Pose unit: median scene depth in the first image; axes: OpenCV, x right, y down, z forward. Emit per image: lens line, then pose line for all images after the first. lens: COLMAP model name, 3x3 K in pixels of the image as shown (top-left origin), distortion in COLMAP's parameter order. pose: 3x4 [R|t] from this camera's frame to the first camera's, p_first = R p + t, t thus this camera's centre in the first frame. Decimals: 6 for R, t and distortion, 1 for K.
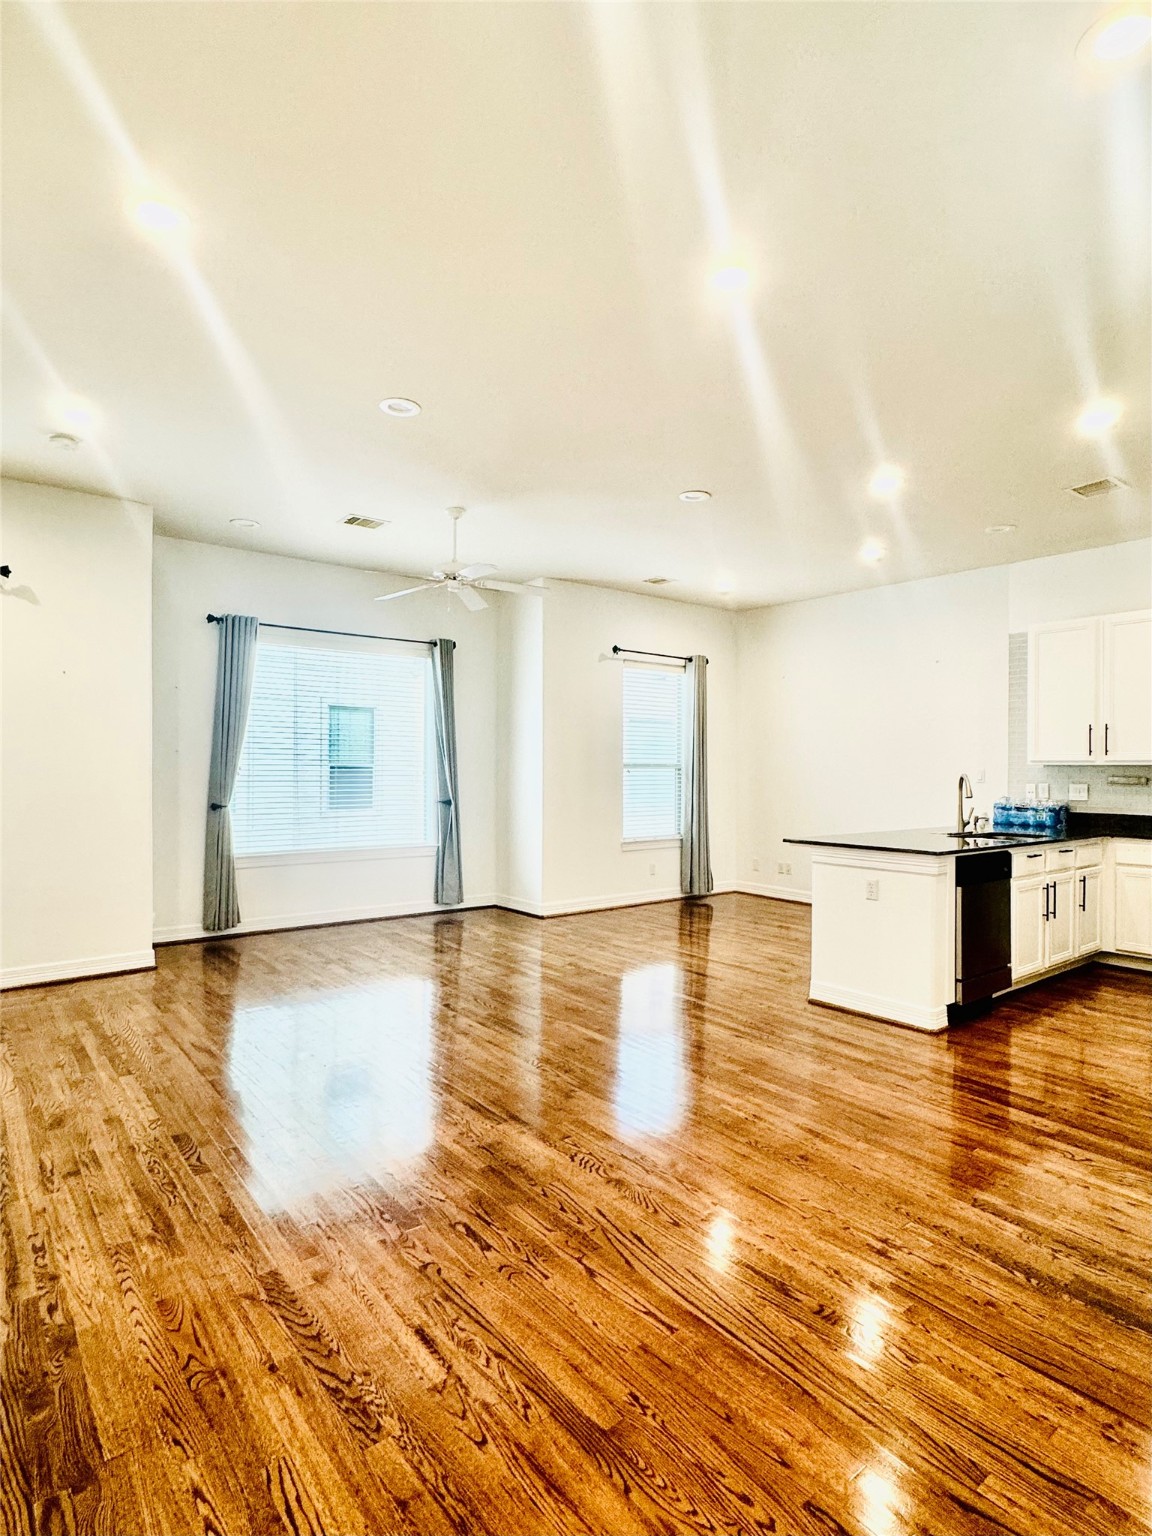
lens RADIAL K [[808.2, 0, 572.5], [0, 808.2, 770.9], [0, 0, 1]] dist [-0.003422, 0.000014]
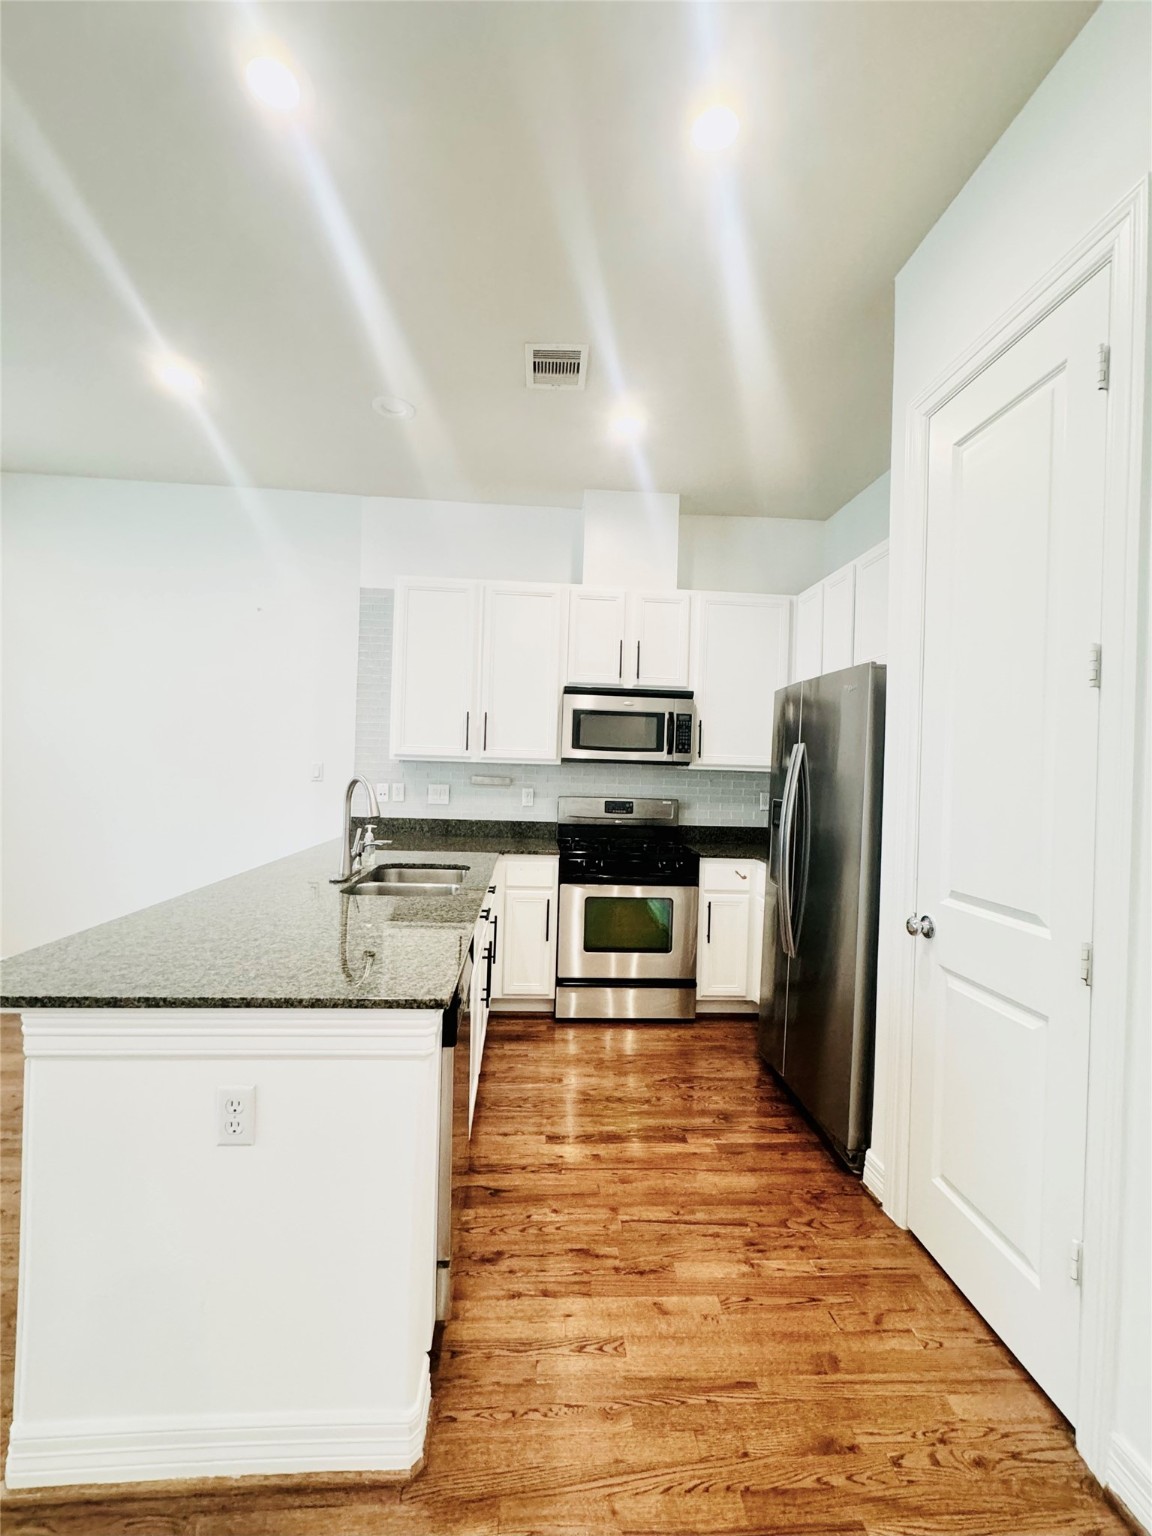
lens RADIAL K [[646.7, 0, 568.2], [0, 646.7, 769.0], [0, 0, 1]] dist [0.000097, -0.000057]
pose [[0.566642, 0.012809, 0.823864, 0.151689], [-0.025940, 0.999661, 0.002299, -0.004015], [-0.823556, -0.022674, 0.566782, 0.500468]]
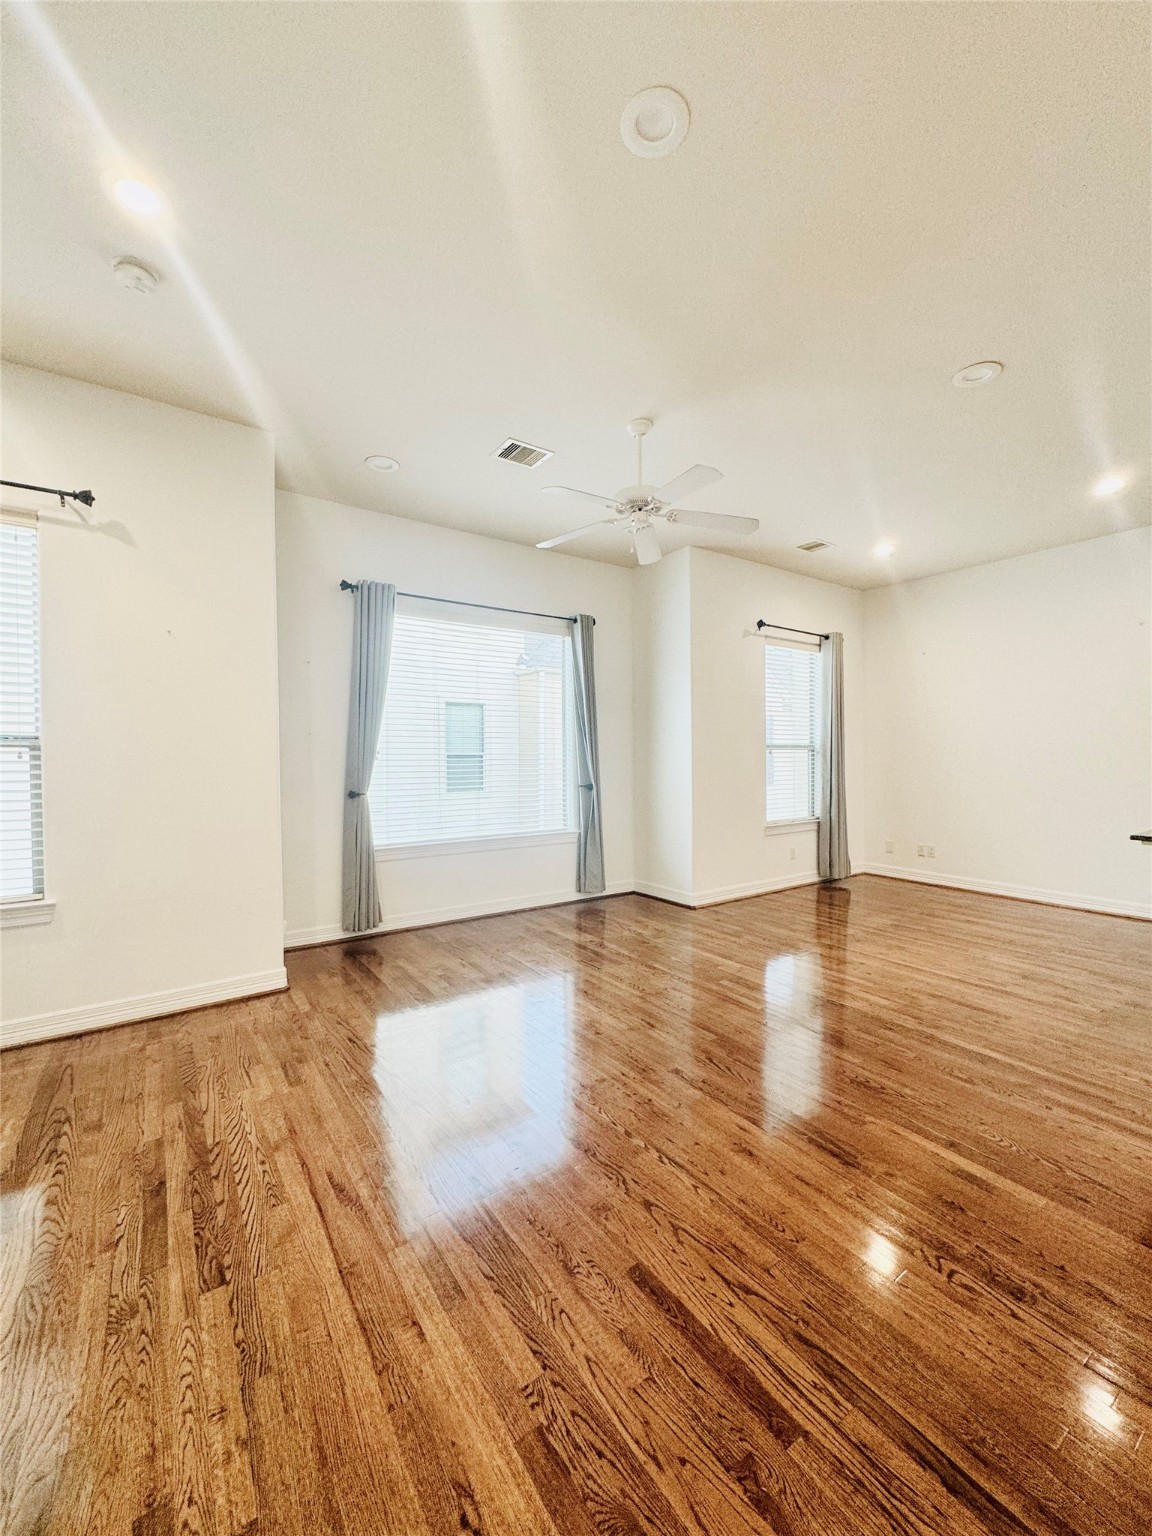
lens RADIAL K [[608.0, 0, 576.0], [0, 608.0, 768.0], [0, 0, 1]] dist [-0.000980, -0.000200]
pose [[0.998310, -0.011241, -0.057015, -0.150349], [0.011975, 0.999849, 0.012554, 0.008795], [0.056865, -0.013215, 0.998294, 0.327141]]
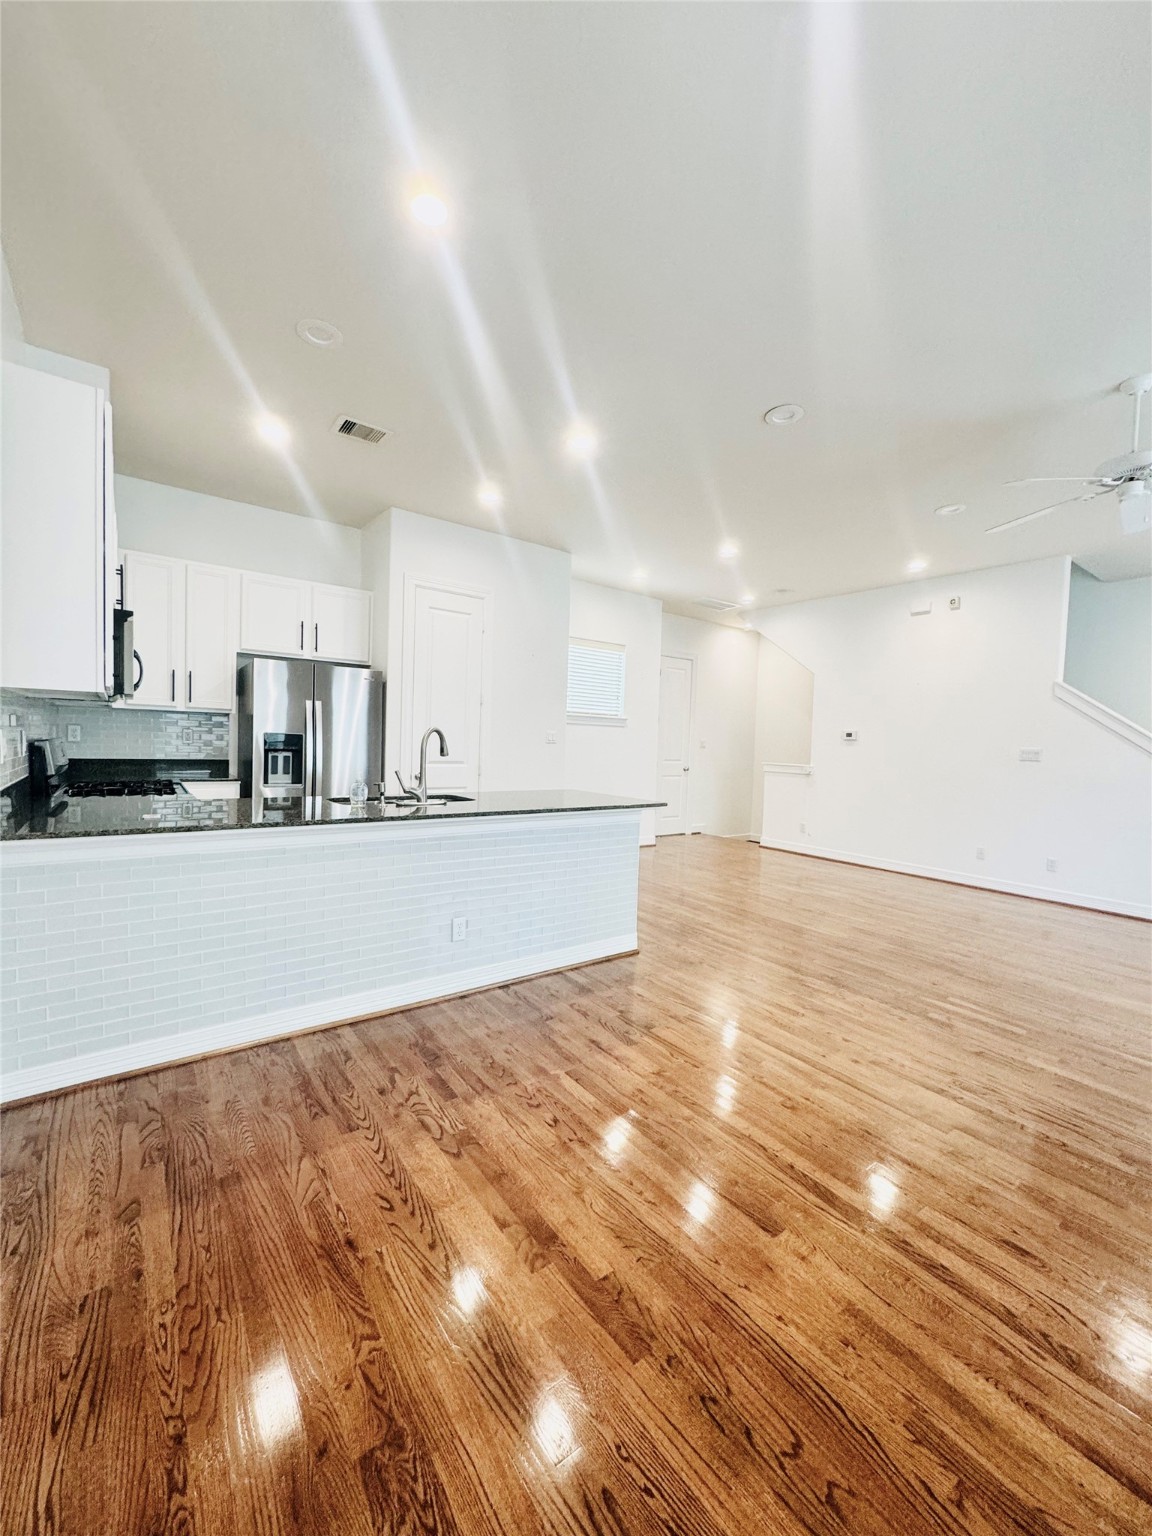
lens RADIAL K [[614.3, 0, 576.0], [0, 614.3, 768.0], [0, 0, 1]] dist [-0.001981, -0.000352]
pose [[-0.998900, -0.041495, 0.021854, 0.268802], [-0.040439, 0.998088, 0.046738, 0.007782], [-0.023752, 0.045803, -0.998668, 1.316407]]
